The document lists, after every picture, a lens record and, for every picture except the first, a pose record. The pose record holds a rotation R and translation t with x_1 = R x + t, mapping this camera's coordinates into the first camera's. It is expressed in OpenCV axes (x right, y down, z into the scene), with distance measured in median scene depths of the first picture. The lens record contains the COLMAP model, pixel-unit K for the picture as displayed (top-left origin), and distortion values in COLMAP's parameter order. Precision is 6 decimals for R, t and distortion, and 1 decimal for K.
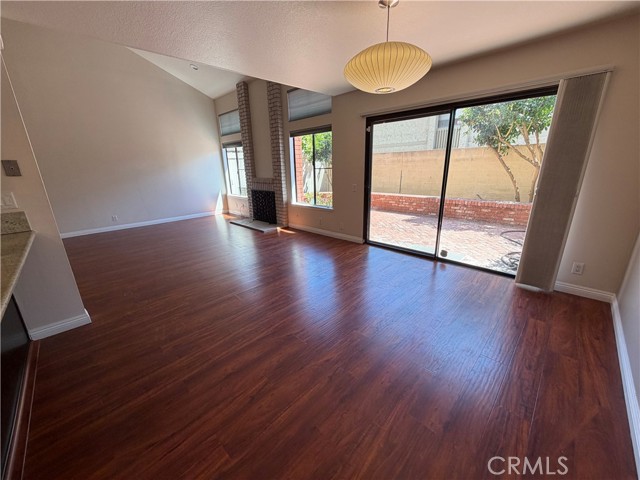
lens RADIAL K [[255.1, 0, 320.0], [0, 255.1, 240.0], [0, 0, 1]] dist [0.000824, 0.000332]
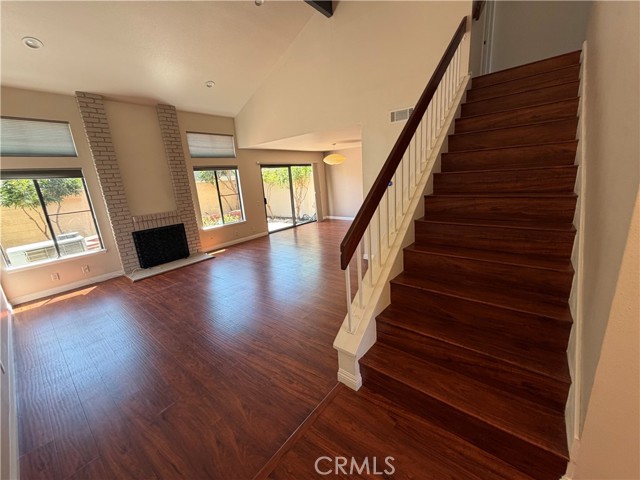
lens RADIAL K [[255.1, 0, 320.0], [0, 255.1, 240.0], [0, 0, 1]] dist [0.000824, 0.000332]
pose [[-0.094643, -0.217826, 0.971388, -1.304133], [0.336442, 0.911356, 0.237144, -0.205698], [-0.936936, 0.349260, -0.012968, 0.598348]]
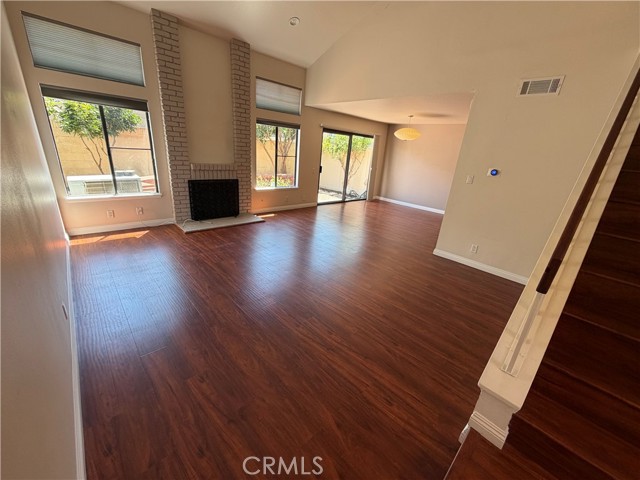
lens RADIAL K [[255.1, 0, 320.0], [0, 255.1, 240.0], [0, 0, 1]] dist [0.000824, 0.000332]
pose [[0.033471, -0.316570, 0.947979, -1.203440], [0.192883, 0.932724, 0.304666, -0.229541], [-0.980651, 0.172652, 0.092280, 0.733375]]
